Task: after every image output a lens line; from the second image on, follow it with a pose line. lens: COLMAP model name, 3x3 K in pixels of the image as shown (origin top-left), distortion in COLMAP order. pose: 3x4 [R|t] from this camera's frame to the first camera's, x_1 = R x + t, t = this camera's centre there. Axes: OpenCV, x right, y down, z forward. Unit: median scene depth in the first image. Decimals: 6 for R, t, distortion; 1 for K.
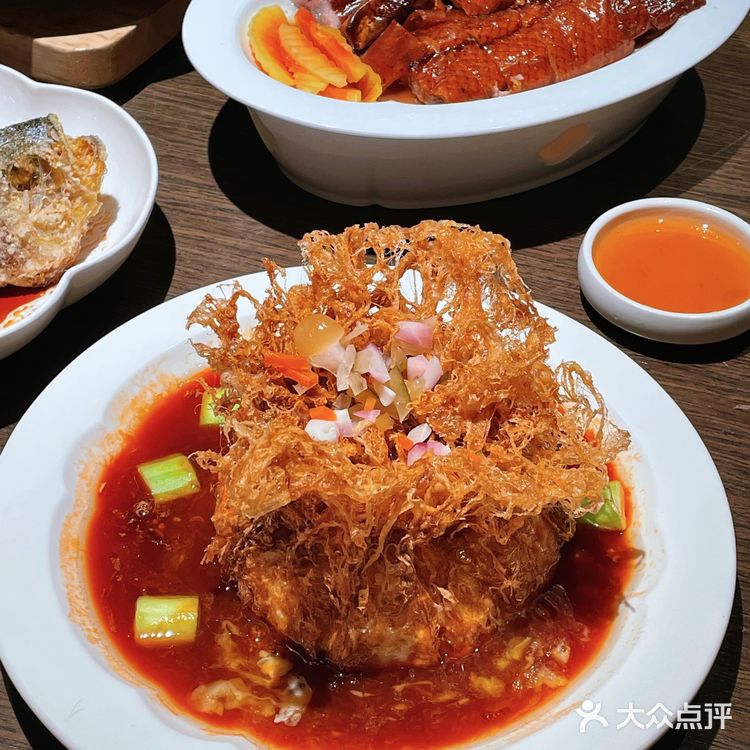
lens RADIAL K [[1491.5, 0, 376.7], [0, 1491.5, 374.6], [0, 0, 1]] dist [0.130049, 0.000000]
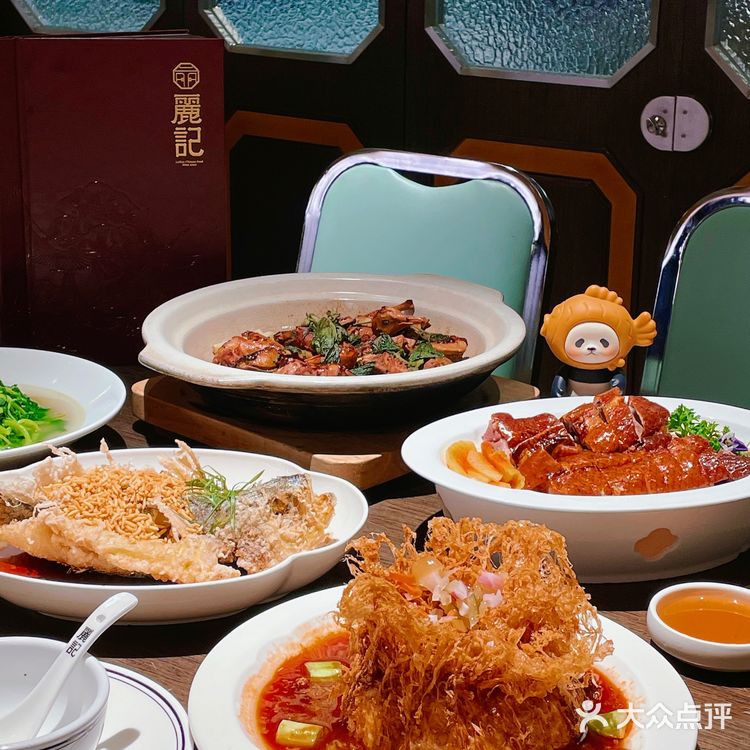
lens RADIAL K [[1469.5, 0, 374.5], [0, 1469.5, 374.8], [0, 0, 1]] dist [0.133558, 0.000000]
pose [[0.966626, 0.077103, -0.244312, 0.216946], [-0.175232, 0.894651, -0.410967, 0.351328], [0.186887, 0.440063, 0.878304, -0.367561]]
